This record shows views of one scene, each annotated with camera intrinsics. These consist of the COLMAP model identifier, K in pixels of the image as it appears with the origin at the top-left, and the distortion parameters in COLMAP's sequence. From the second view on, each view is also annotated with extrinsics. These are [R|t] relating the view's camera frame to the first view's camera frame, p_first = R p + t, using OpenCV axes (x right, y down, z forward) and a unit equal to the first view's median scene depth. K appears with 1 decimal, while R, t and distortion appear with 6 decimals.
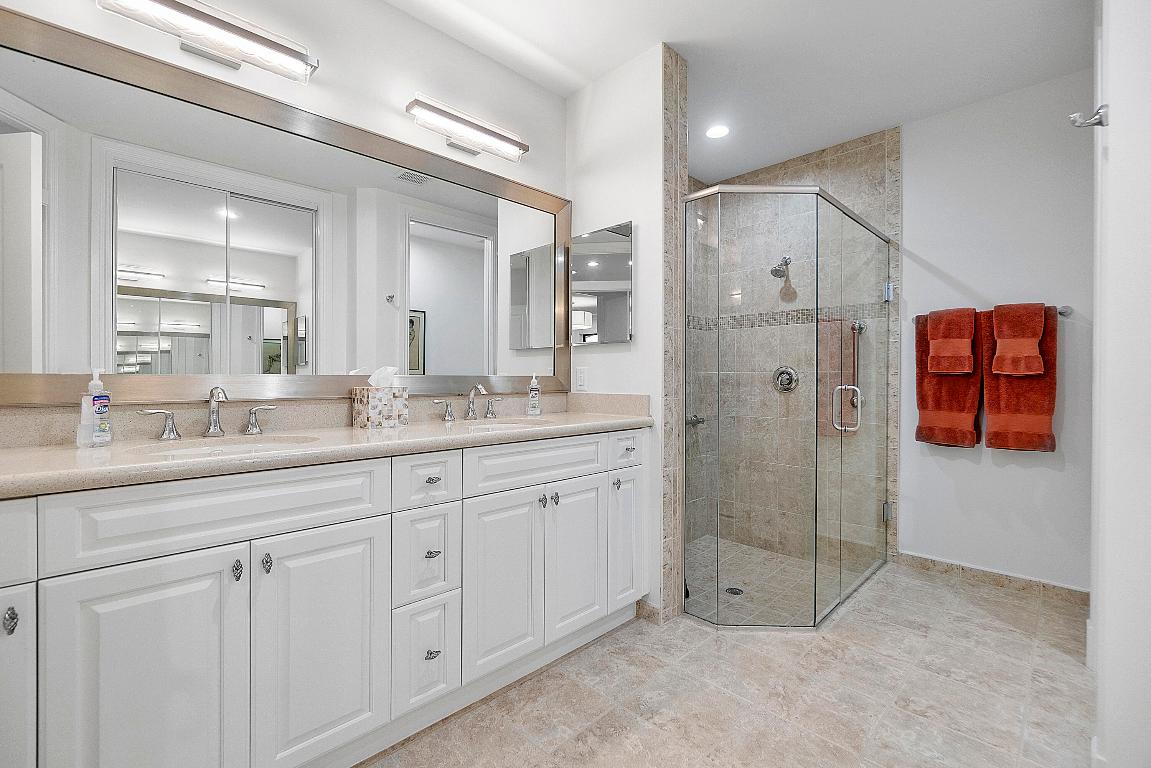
lens RADIAL K [[494.8, 0, 572.6], [0, 494.8, 379.8], [0, 0, 1]] dist [-0.010971, 0.000686]
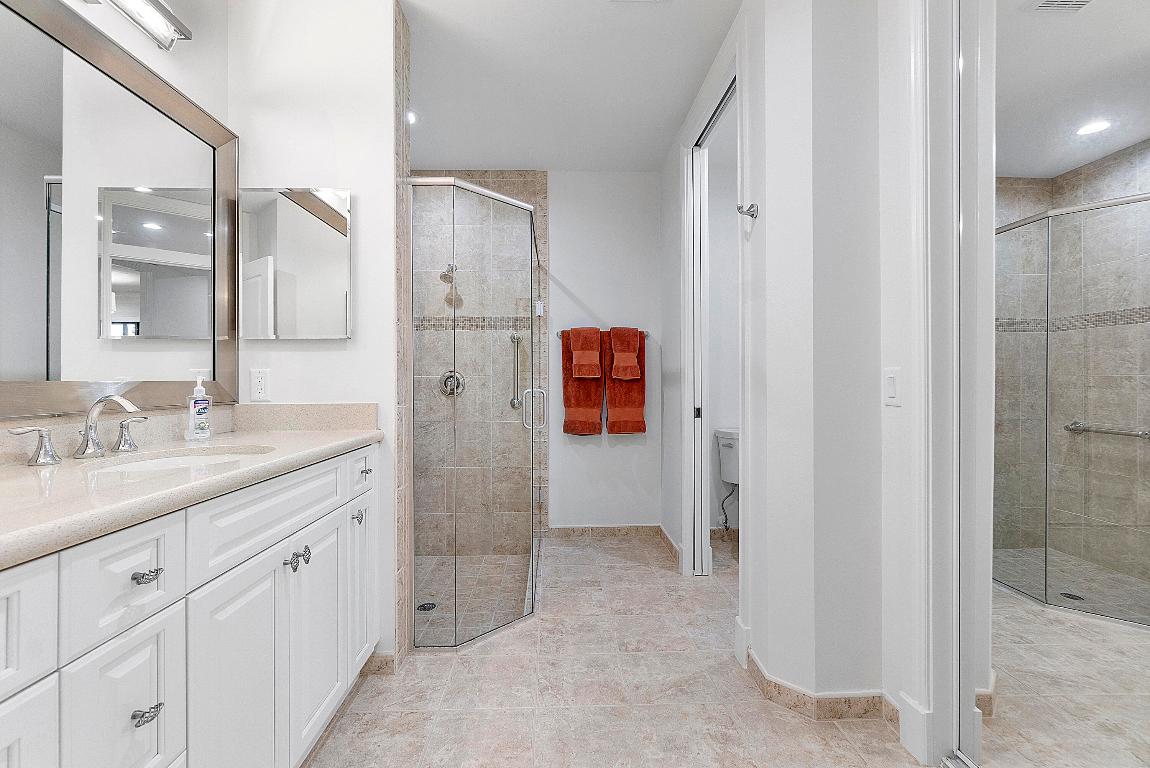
lens RADIAL K [[494.3, 0, 572.1], [0, 494.3, 379.8], [0, 0, 1]] dist [-0.010971, 0.000686]
pose [[0.672893, -0.001659, 0.739738, -0.227623], [0.007405, 0.999962, -0.004494, -0.002713], [-0.739703, 0.008502, 0.672880, 0.186418]]
